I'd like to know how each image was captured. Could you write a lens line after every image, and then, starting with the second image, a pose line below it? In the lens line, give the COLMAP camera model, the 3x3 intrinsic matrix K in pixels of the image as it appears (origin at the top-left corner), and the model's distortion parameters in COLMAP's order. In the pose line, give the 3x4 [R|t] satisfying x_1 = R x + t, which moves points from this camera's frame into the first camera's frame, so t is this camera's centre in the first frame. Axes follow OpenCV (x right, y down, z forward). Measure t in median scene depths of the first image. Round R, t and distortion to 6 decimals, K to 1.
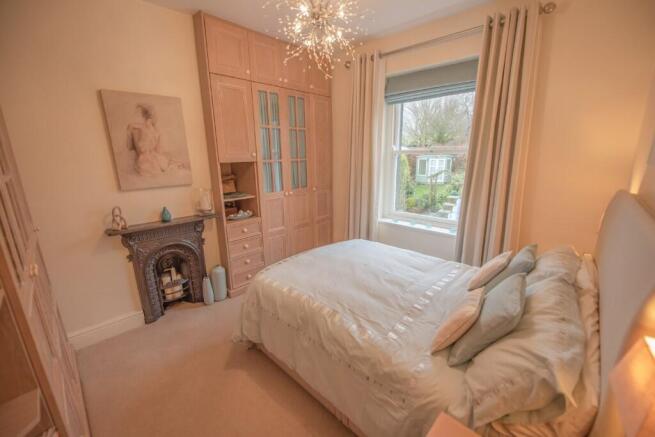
lens RADIAL K [[262.0, 0, 327.1], [0, 262.0, 219.0], [0, 0, 1]] dist [-0.015526, -0.000898]
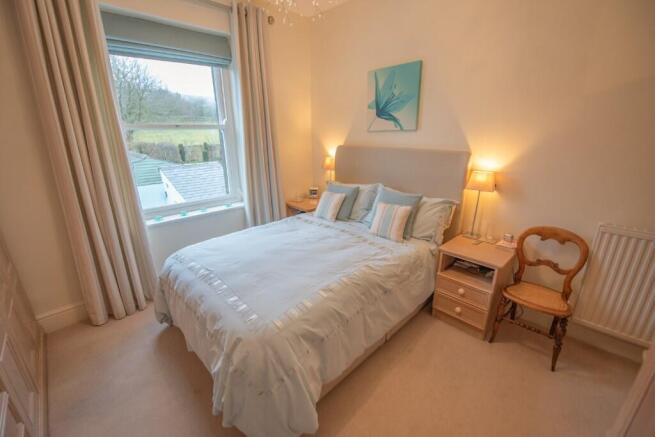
lens RADIAL K [[276.2, 0, 323.9], [0, 276.2, 219.6], [0, 0, 1]] dist [-0.002897, -0.000109]
pose [[0.030987, -0.287680, 0.957225, -0.095133], [0.248532, 0.929825, 0.271399, -0.017496], [-0.968128, 0.229491, 0.100310, 0.092577]]
